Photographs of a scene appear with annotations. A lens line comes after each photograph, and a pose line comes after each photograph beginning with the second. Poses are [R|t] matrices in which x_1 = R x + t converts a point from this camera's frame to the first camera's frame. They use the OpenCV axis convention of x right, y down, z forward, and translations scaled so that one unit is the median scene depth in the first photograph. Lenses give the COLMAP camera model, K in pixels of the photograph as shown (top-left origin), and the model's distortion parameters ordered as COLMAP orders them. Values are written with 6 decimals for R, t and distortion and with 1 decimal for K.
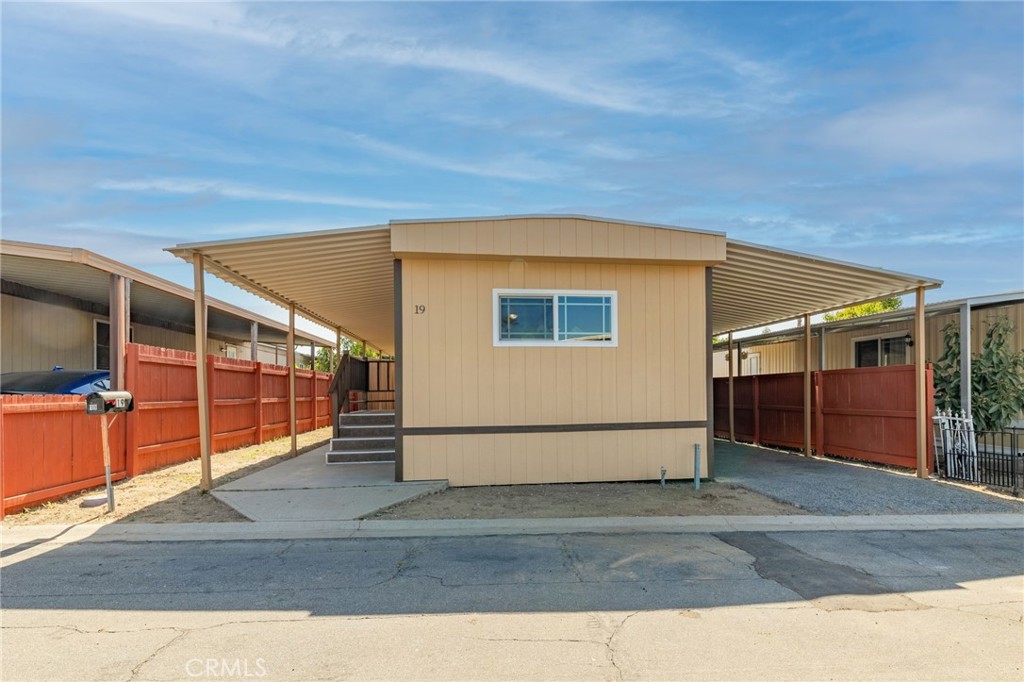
lens RADIAL K [[500.6, 0, 507.9], [0, 500.6, 385.2], [0, 0, 1]] dist [0.000723, -0.000049]
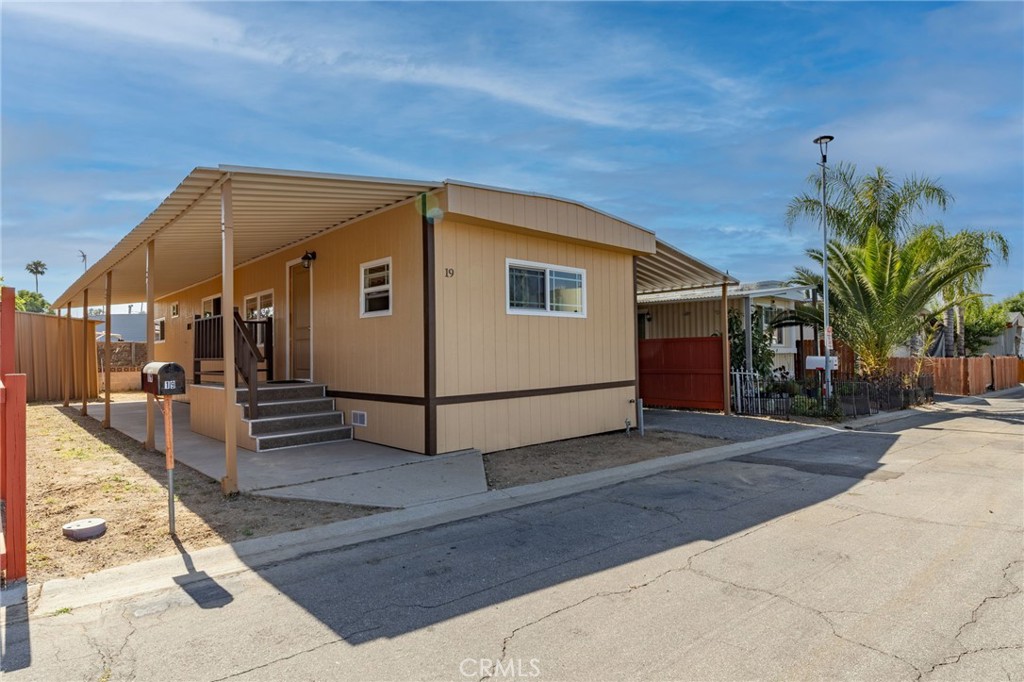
lens RADIAL K [[540.7, 0, 512.0], [0, 540.7, 341.0], [0, 0, 1]] dist [0.002228, 0.000137]
pose [[0.820422, 0.008808, 0.571690, -0.642587], [0.002455, 0.999818, -0.018926, -0.000886], [-0.571753, 0.016931, 0.820251, 0.081073]]
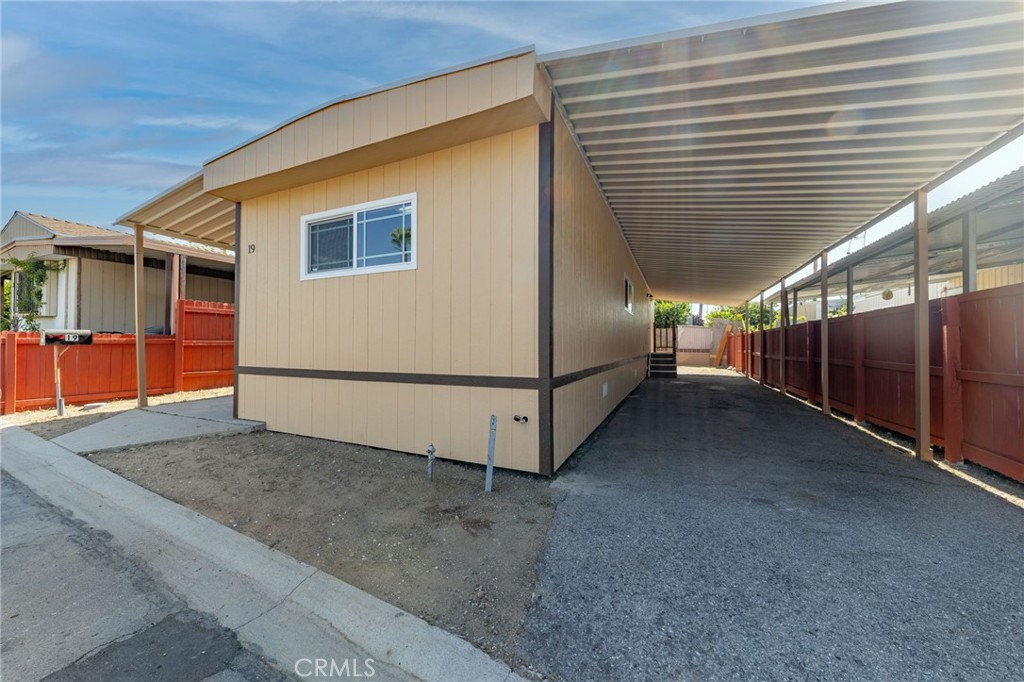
lens RADIAL K [[358.6, 0, 518.4], [0, 358.6, 336.1], [0, 0, 1]] dist [0.001350, 0.000072]
pose [[0.848078, 0.000991, -0.529871, 0.632896], [-0.005697, 0.999957, -0.007249, 0.024735], [0.529841, 0.009167, 0.848047, 0.649215]]
